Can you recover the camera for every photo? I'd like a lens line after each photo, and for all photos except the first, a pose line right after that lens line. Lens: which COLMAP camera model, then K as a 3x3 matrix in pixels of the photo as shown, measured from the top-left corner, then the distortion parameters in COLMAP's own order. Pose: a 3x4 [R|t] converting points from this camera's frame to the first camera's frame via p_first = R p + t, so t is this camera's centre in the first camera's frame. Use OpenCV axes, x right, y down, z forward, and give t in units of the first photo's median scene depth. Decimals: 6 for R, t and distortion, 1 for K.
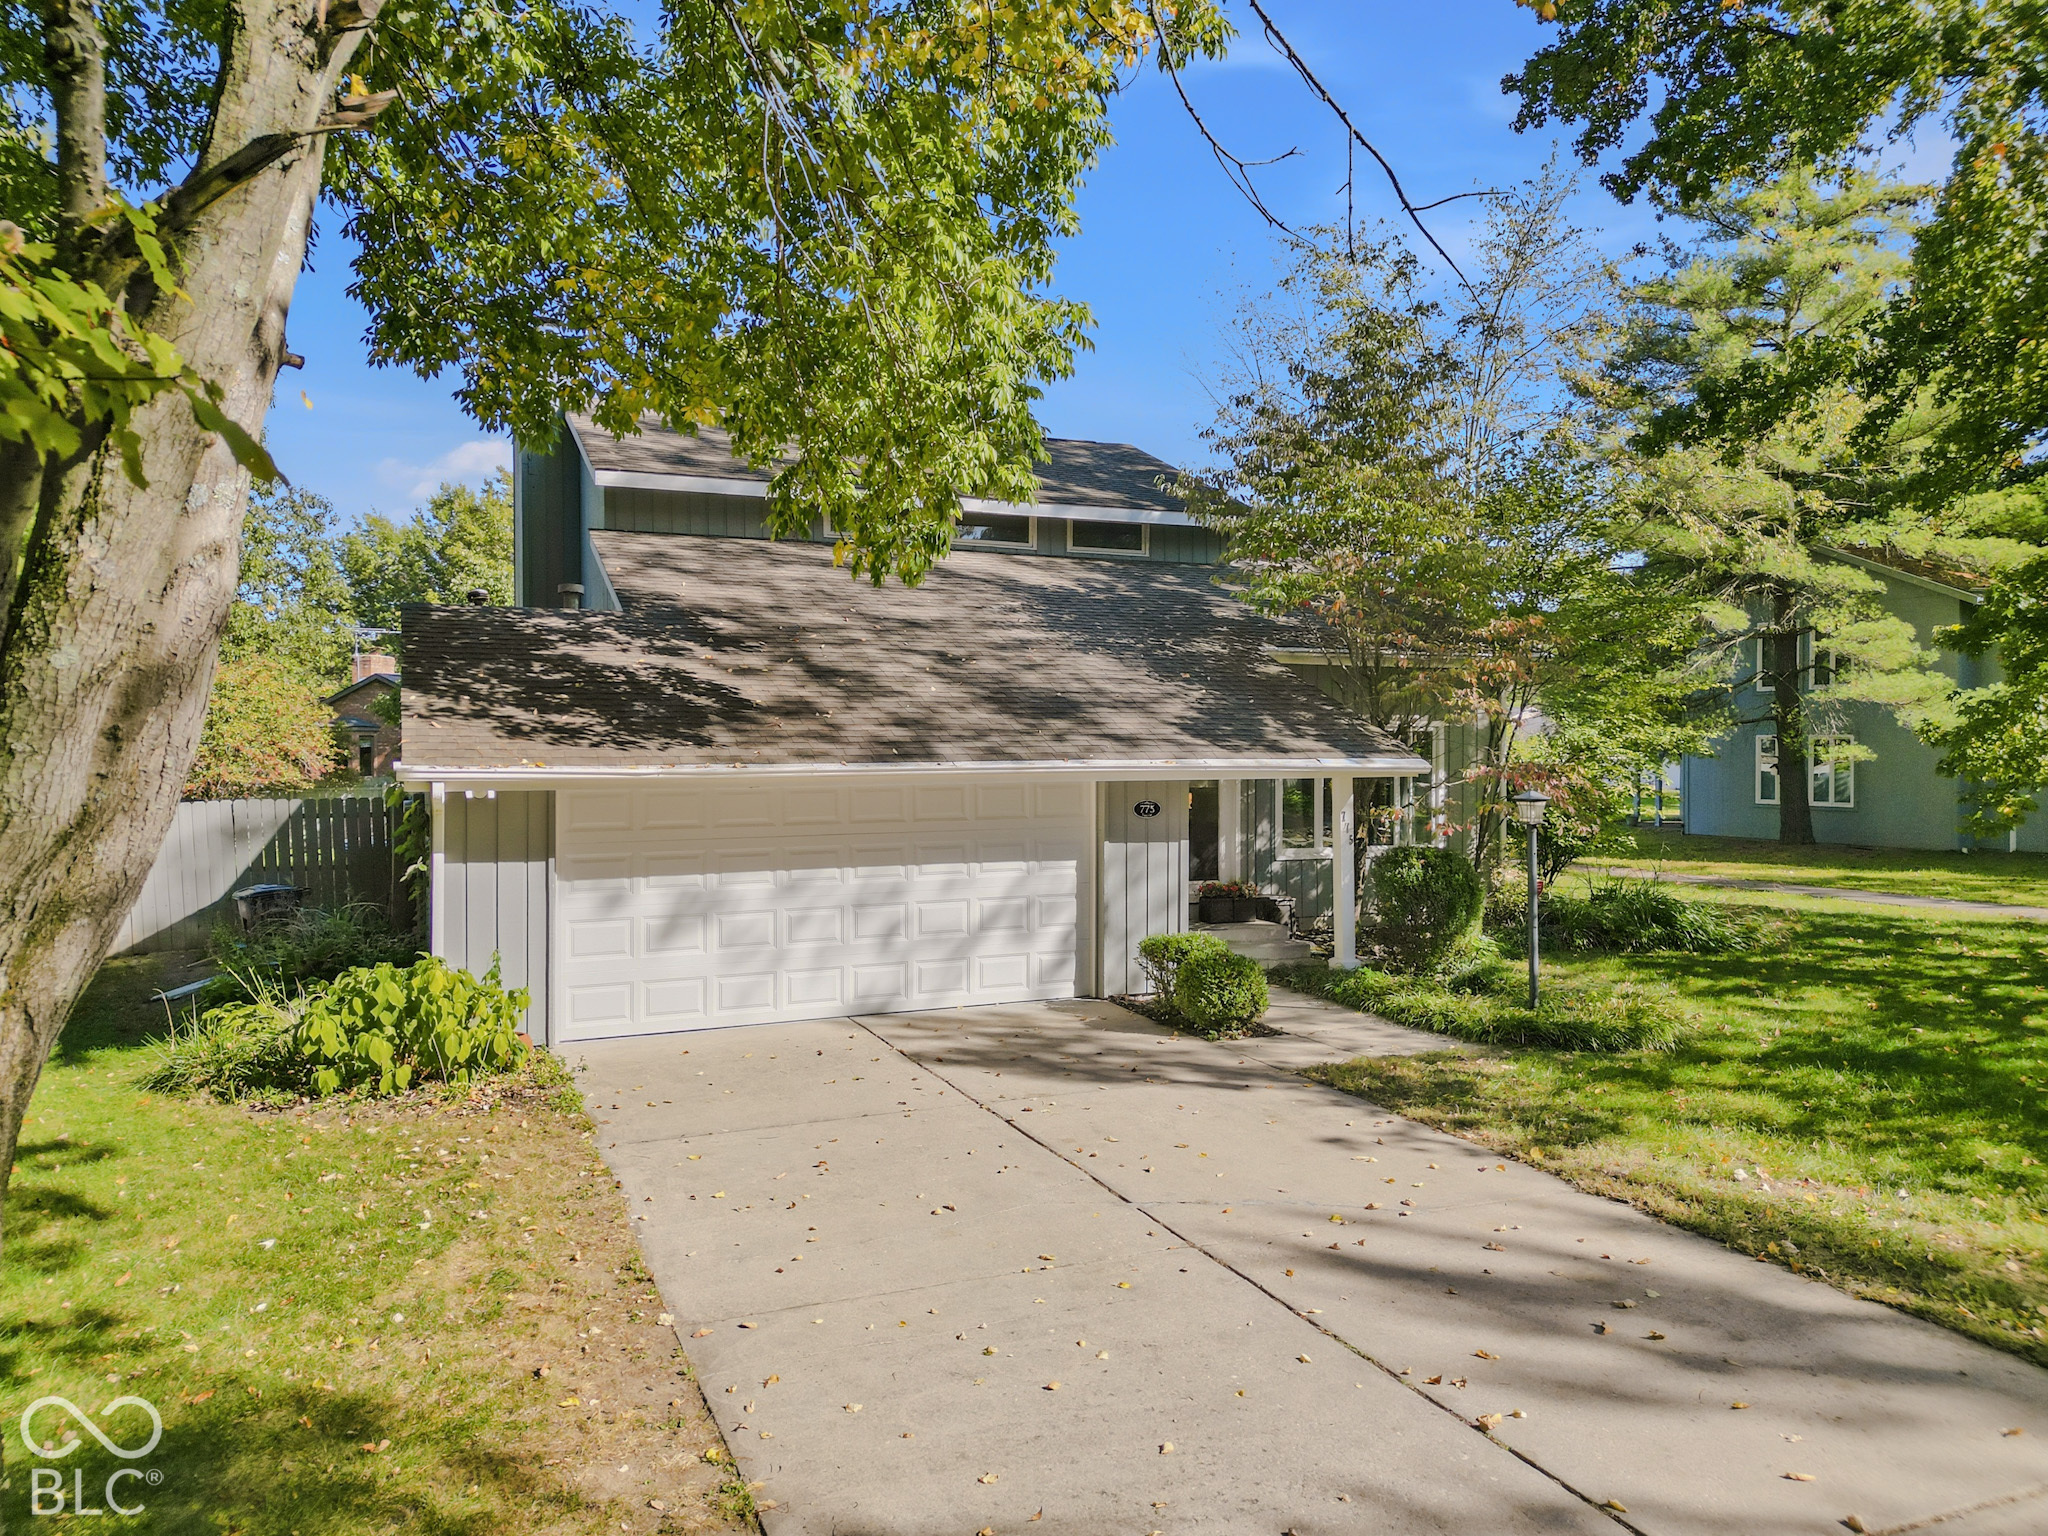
lens RADIAL K [[1396.9, 0, 1024.0], [0, 1396.9, 768.0], [0, 0, 1]] dist [-0.000190, -0.002467]
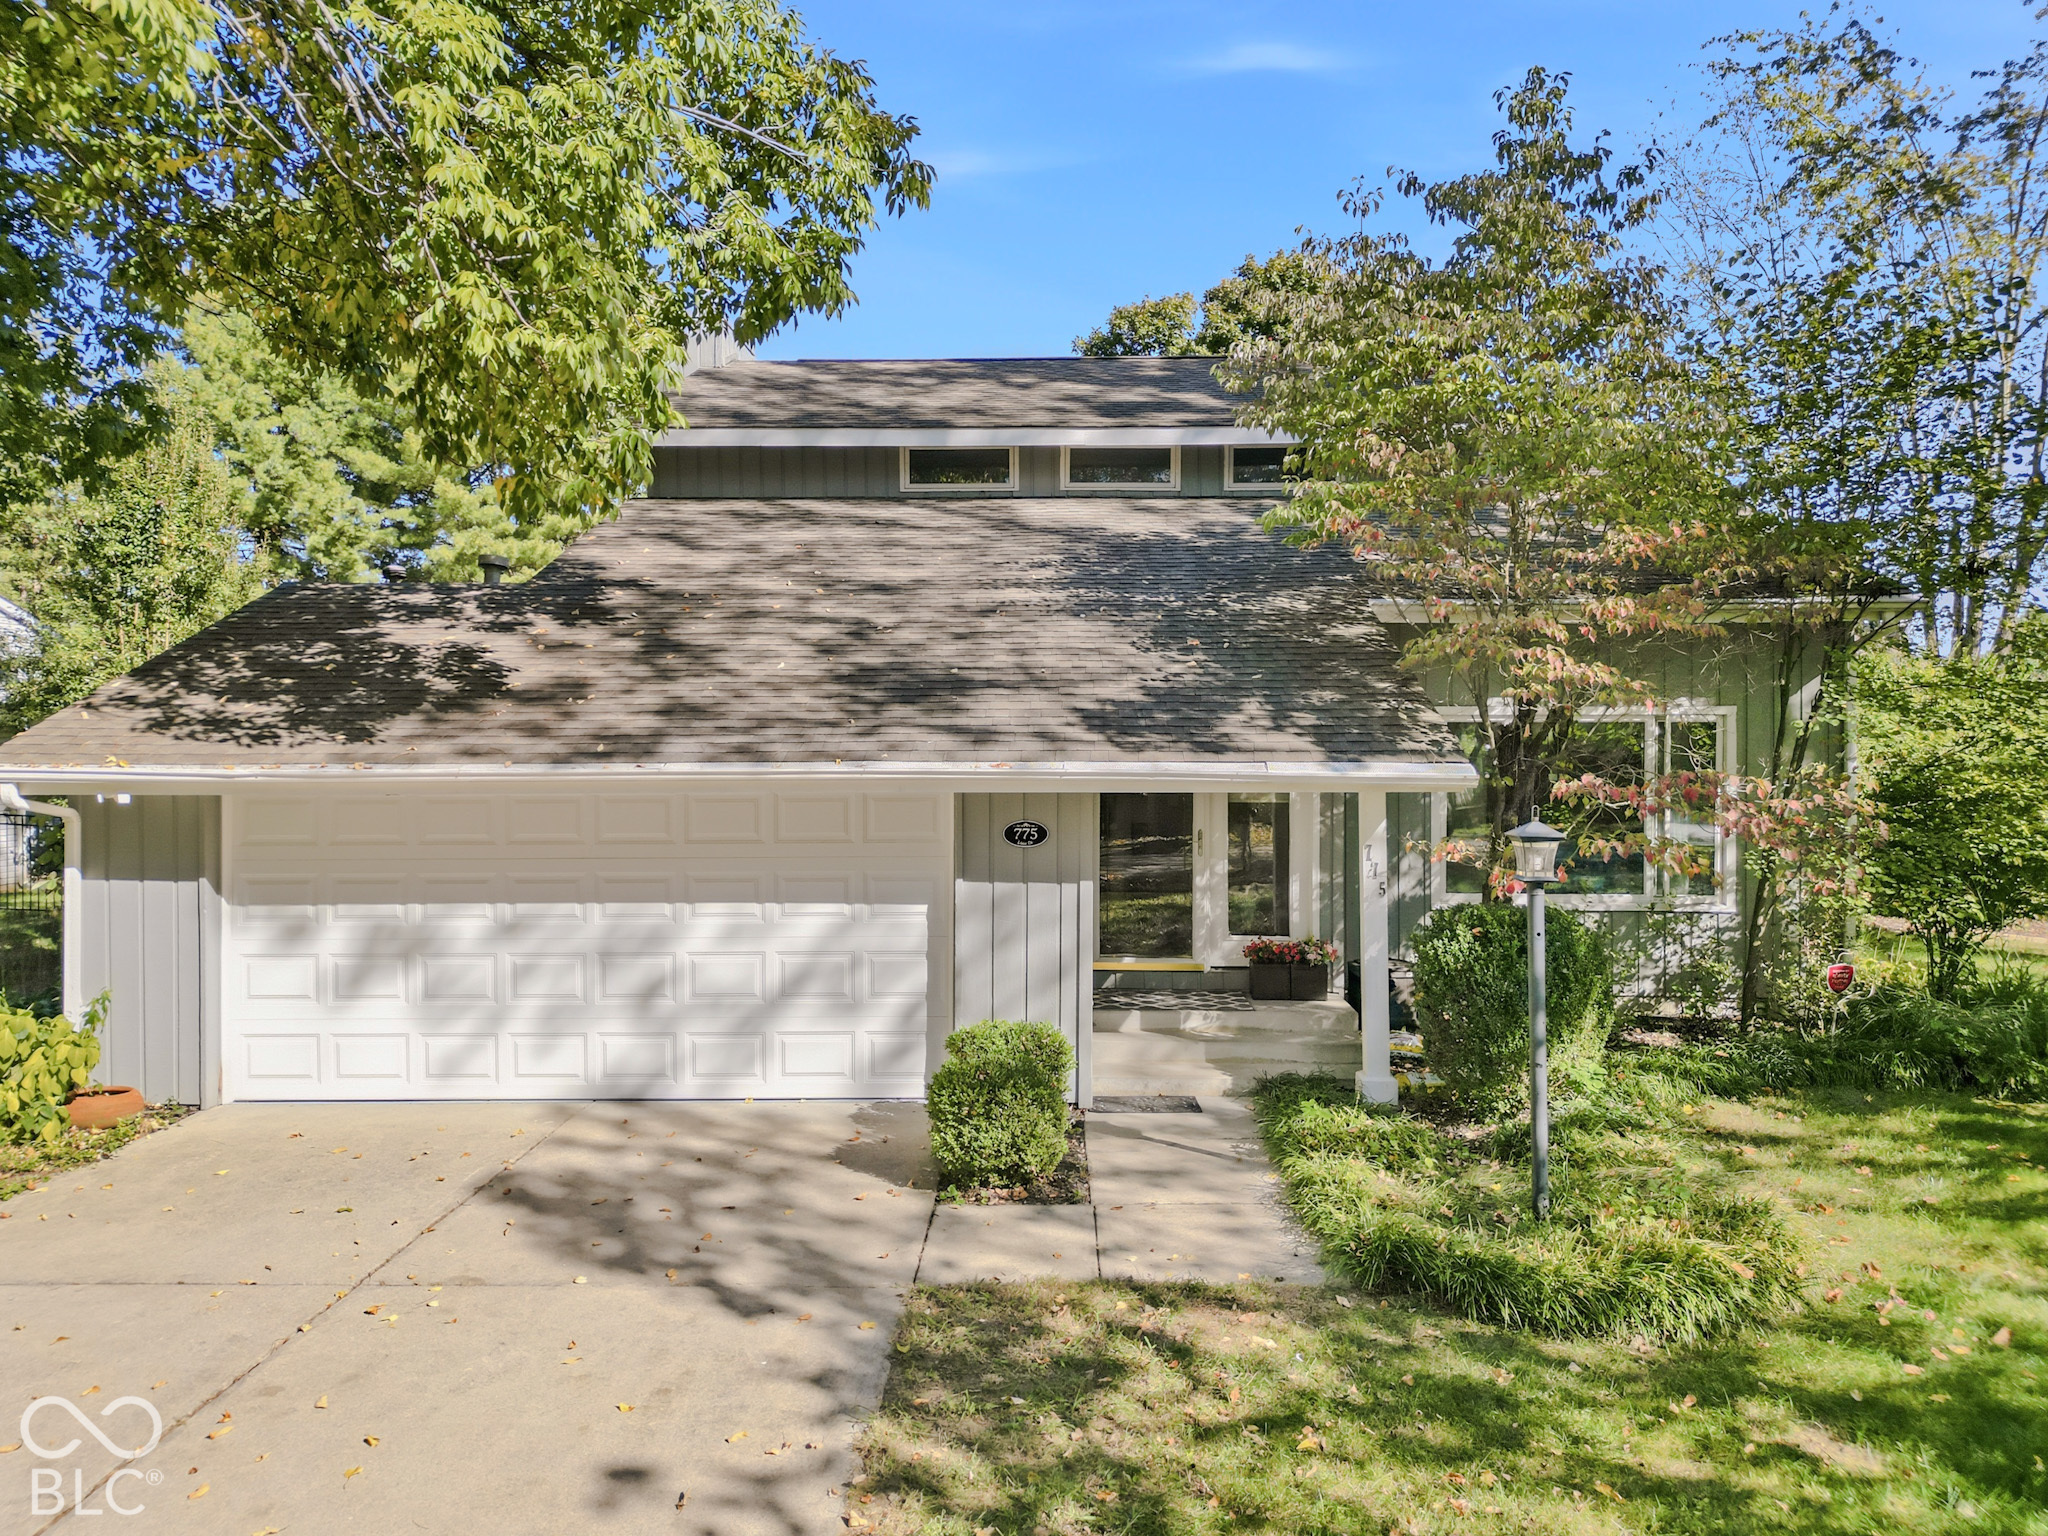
lens RADIAL K [[1442.6, 0, 1024.0], [0, 1442.6, 768.0], [0, 0, 1]] dist [0.002548, 0.002550]
pose [[0.916150, 0.006628, -0.400781, 0.394273], [-0.007916, 0.999967, -0.001557, -0.001957], [0.400758, 0.004599, 0.916173, 0.376787]]
